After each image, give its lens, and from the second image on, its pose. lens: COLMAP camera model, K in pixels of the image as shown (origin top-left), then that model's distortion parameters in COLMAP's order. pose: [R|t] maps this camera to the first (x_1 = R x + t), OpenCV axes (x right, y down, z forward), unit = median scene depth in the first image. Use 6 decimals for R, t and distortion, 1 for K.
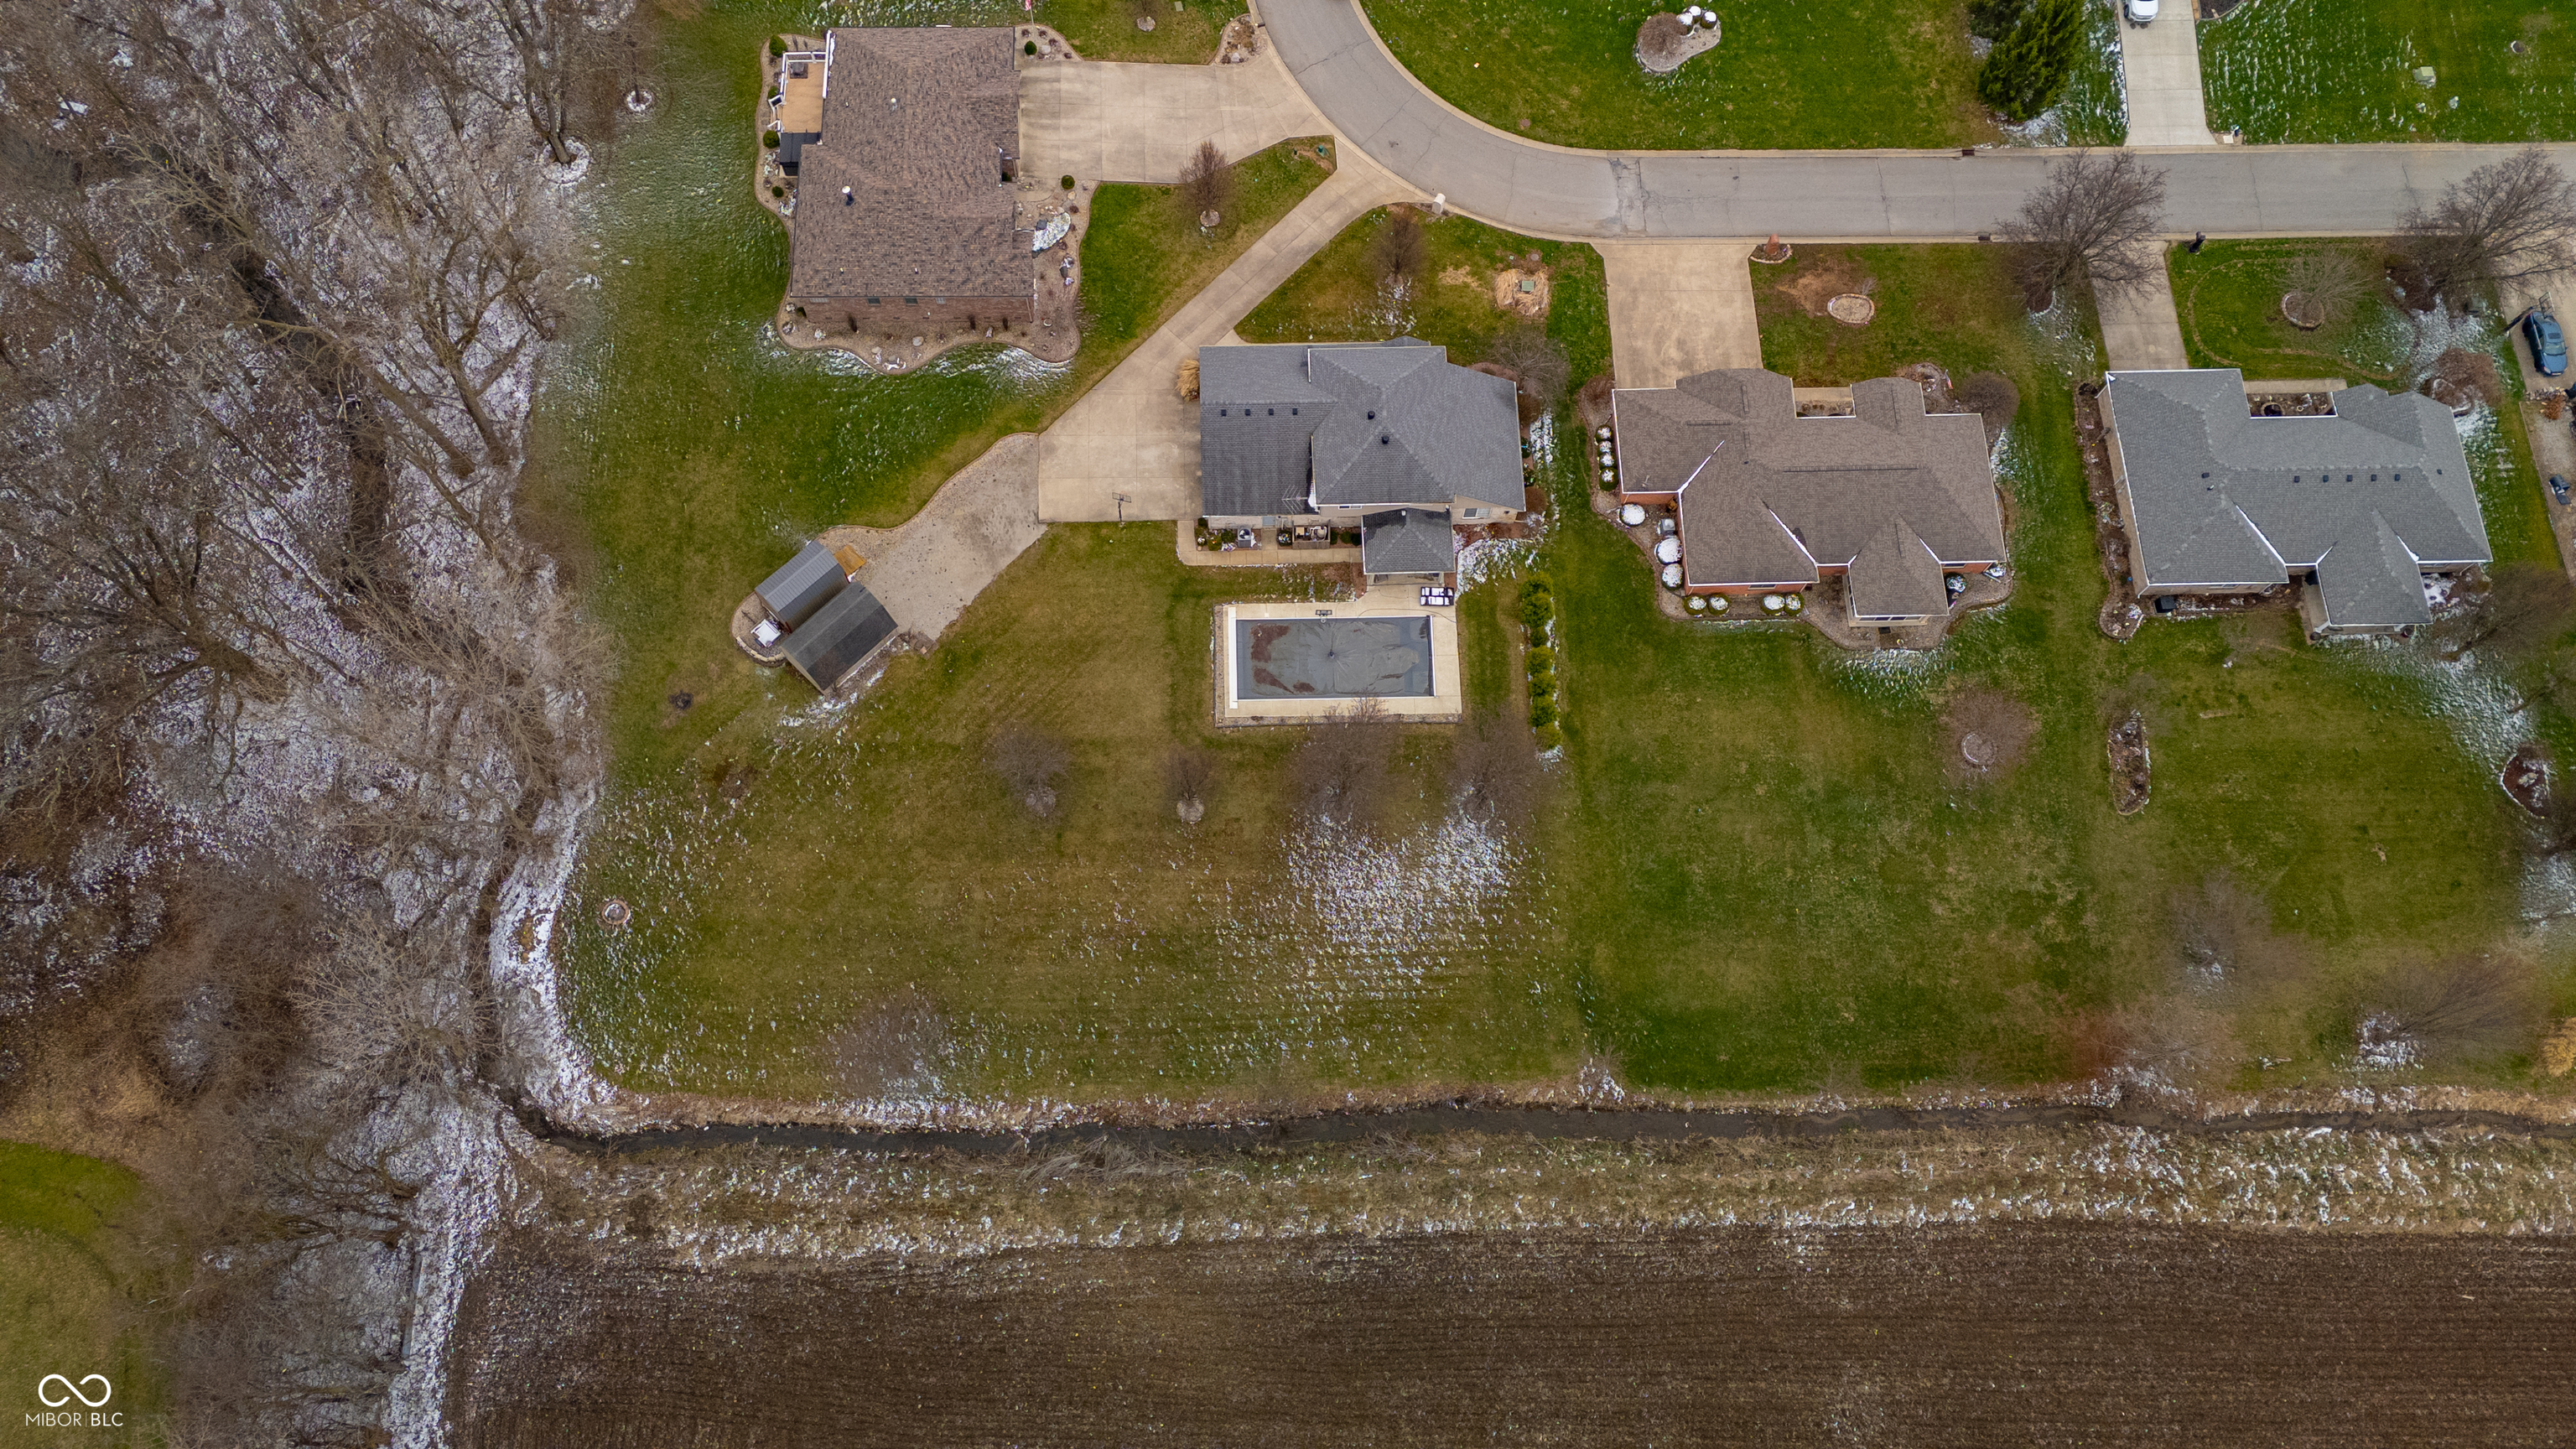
lens RADIAL K [[1823.8, 0, 1288.0], [0, 1823.8, 724.5], [0, 0, 1]] dist [0.038730, -0.031417]
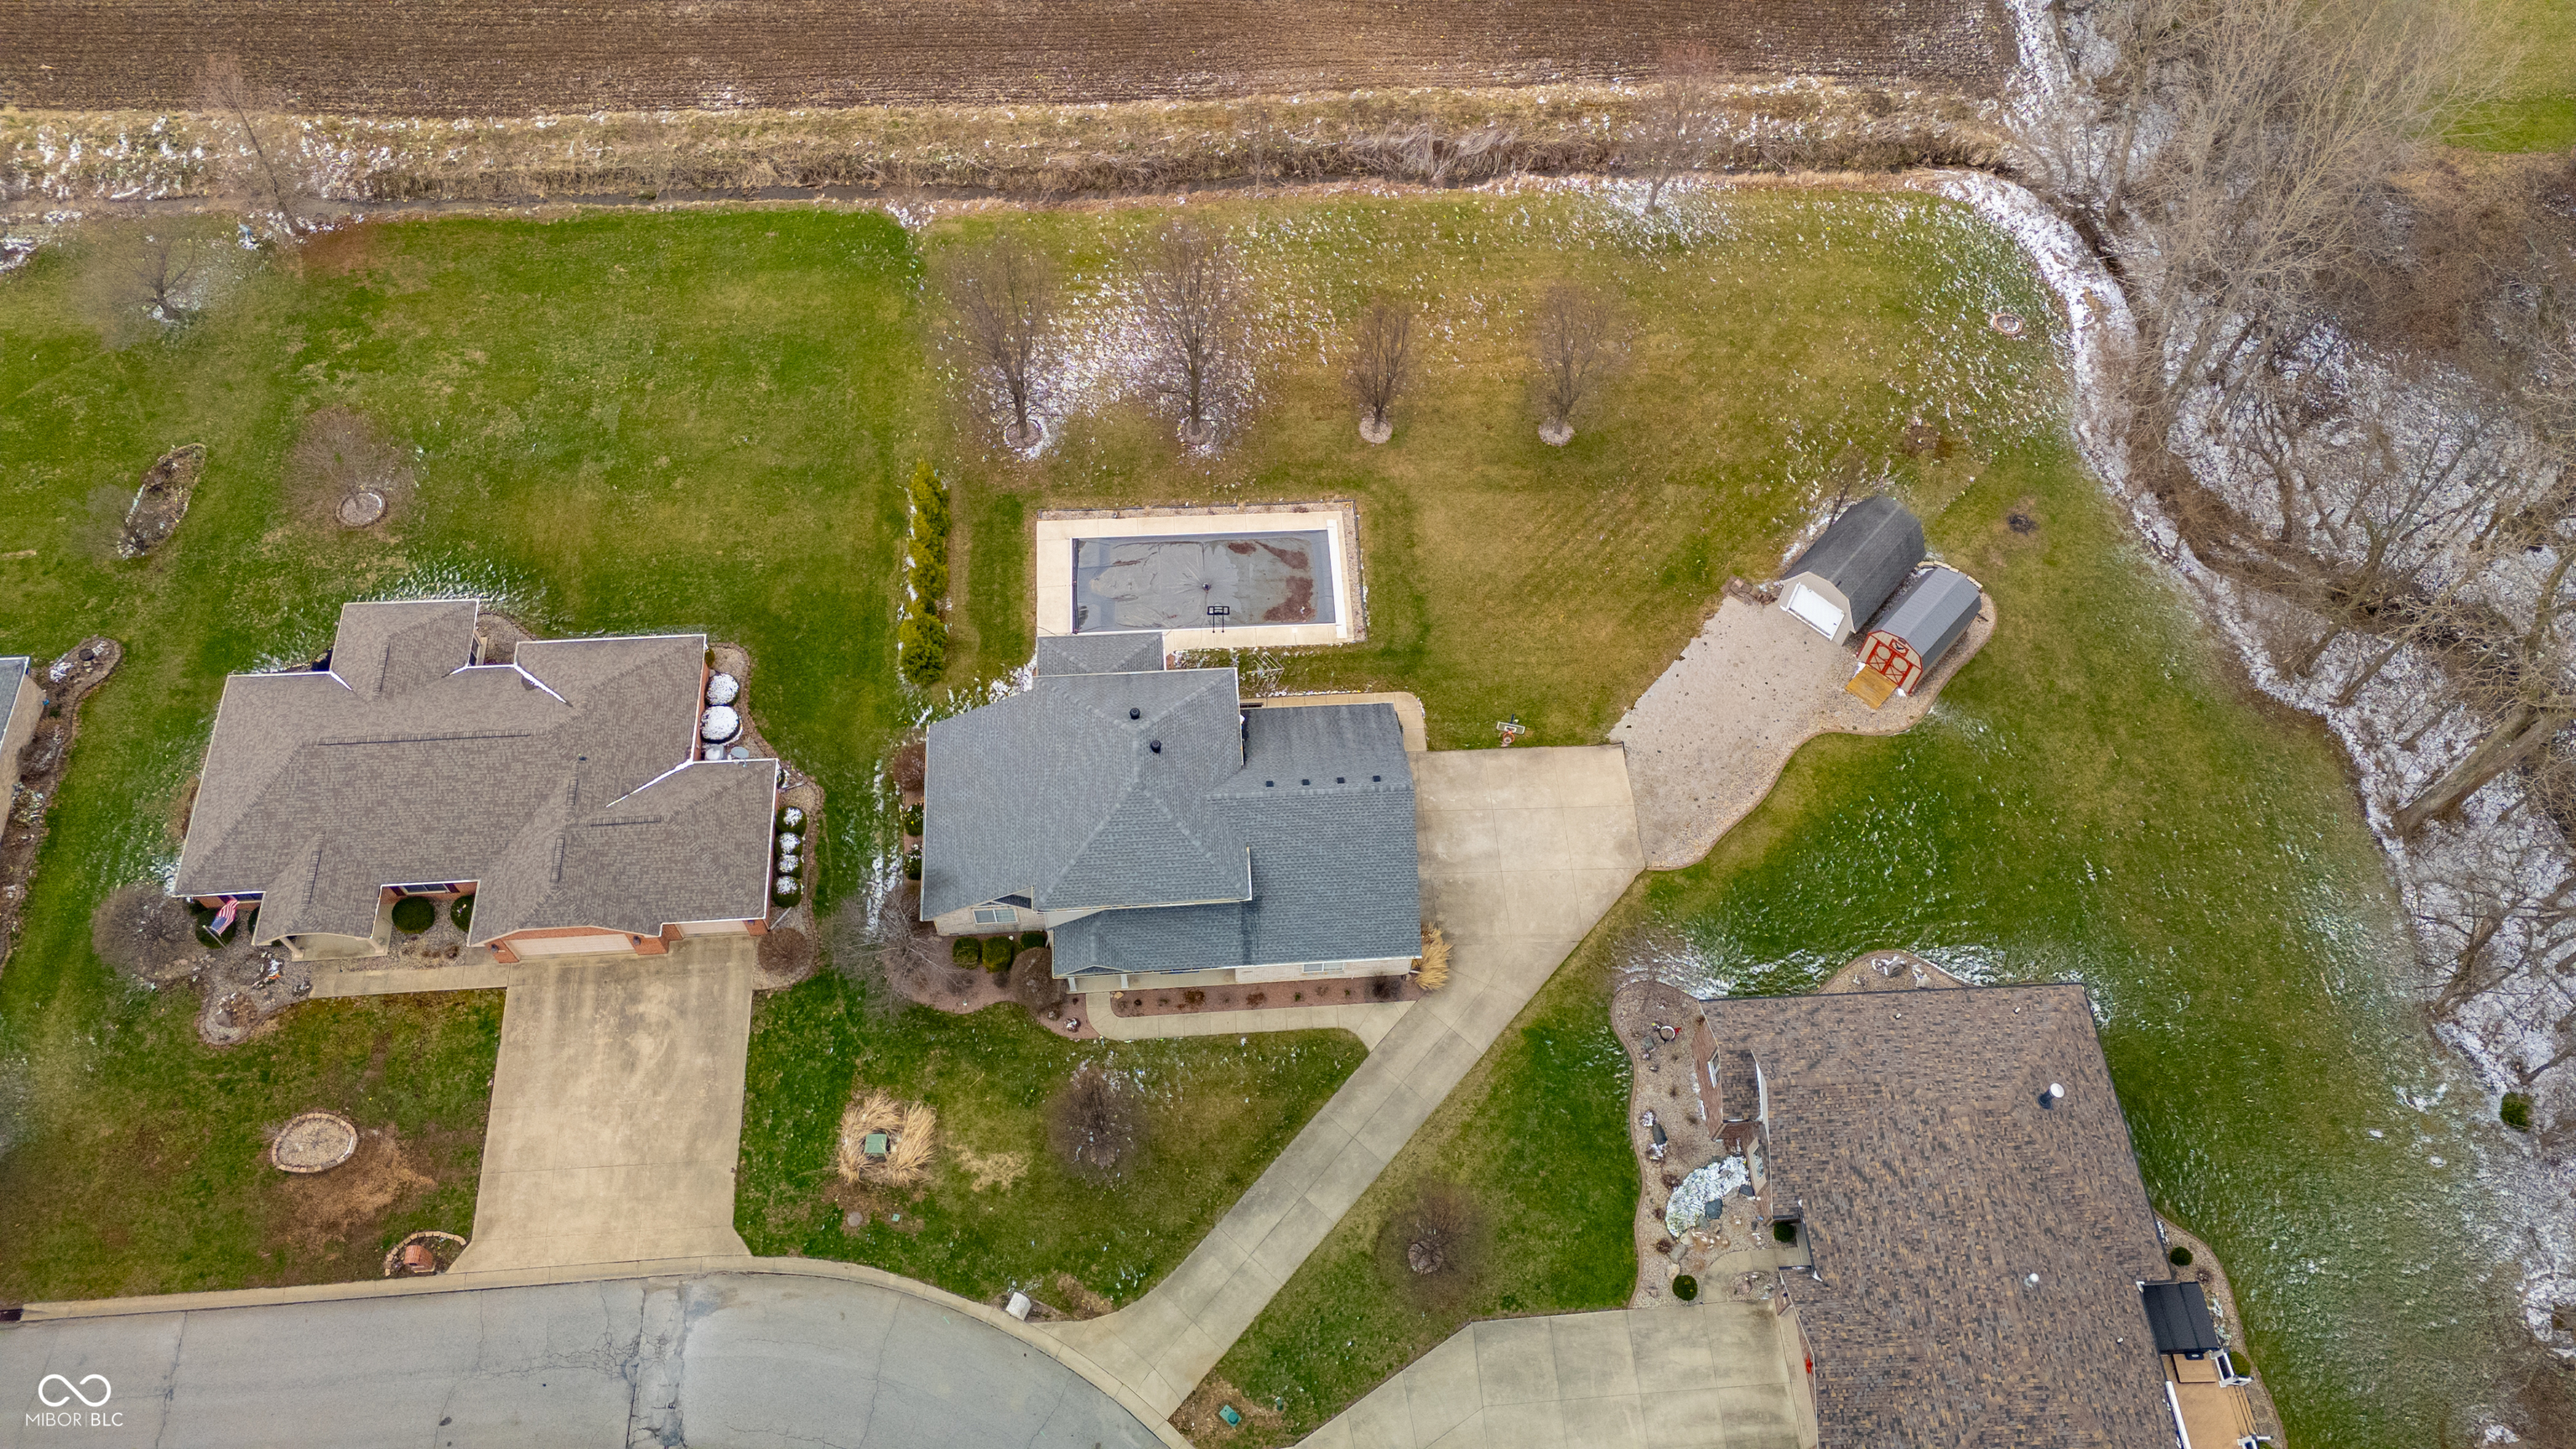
lens RADIAL K [[1823.8, 0, 1288.0], [0, 1823.8, 724.5], [0, 0, 1]] dist [0.038730, -0.031417]
pose [[-0.997889, 0.005034, -0.064745, 0.038750], [-0.052178, -0.655685, 0.753229, -0.639442], [-0.038661, 0.755017, 0.654564, 0.542336]]
